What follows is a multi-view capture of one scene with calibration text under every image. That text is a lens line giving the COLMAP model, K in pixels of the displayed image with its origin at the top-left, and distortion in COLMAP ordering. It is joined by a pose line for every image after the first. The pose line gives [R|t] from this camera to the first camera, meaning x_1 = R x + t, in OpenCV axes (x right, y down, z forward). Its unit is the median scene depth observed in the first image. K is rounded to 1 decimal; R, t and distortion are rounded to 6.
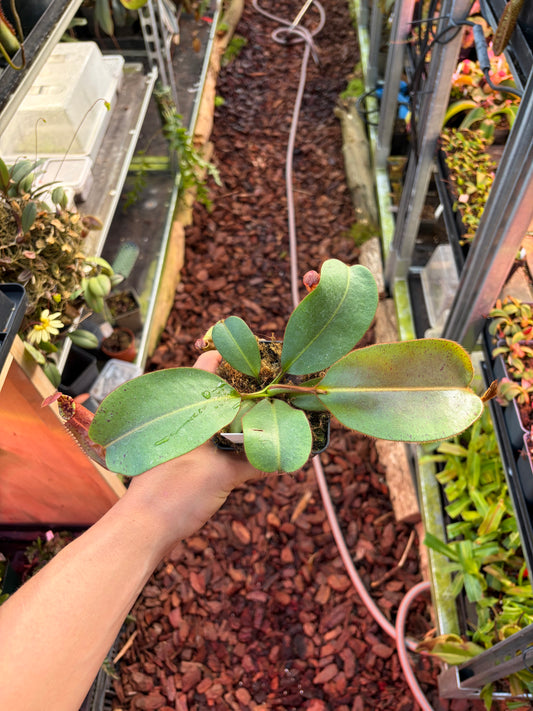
lens RADIAL K [[549.5, 0, 266.5], [0, 549.5, 355.5], [0, 0, 1]] dist [0.030200, -0.054591]
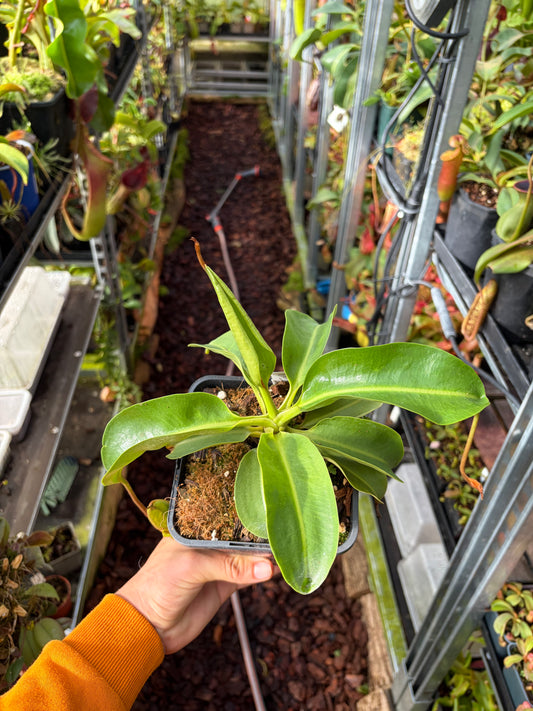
lens RADIAL K [[549.5, 0, 266.5], [0, 549.5, 355.5], [0, 0, 1]] dist [0.030200, -0.054591]
pose [[0.992452, -0.012100, 0.122034, -0.036987], [0.040435, 0.971758, -0.232489, -0.167873], [-0.115774, 0.235669, 0.964913, 0.051450]]
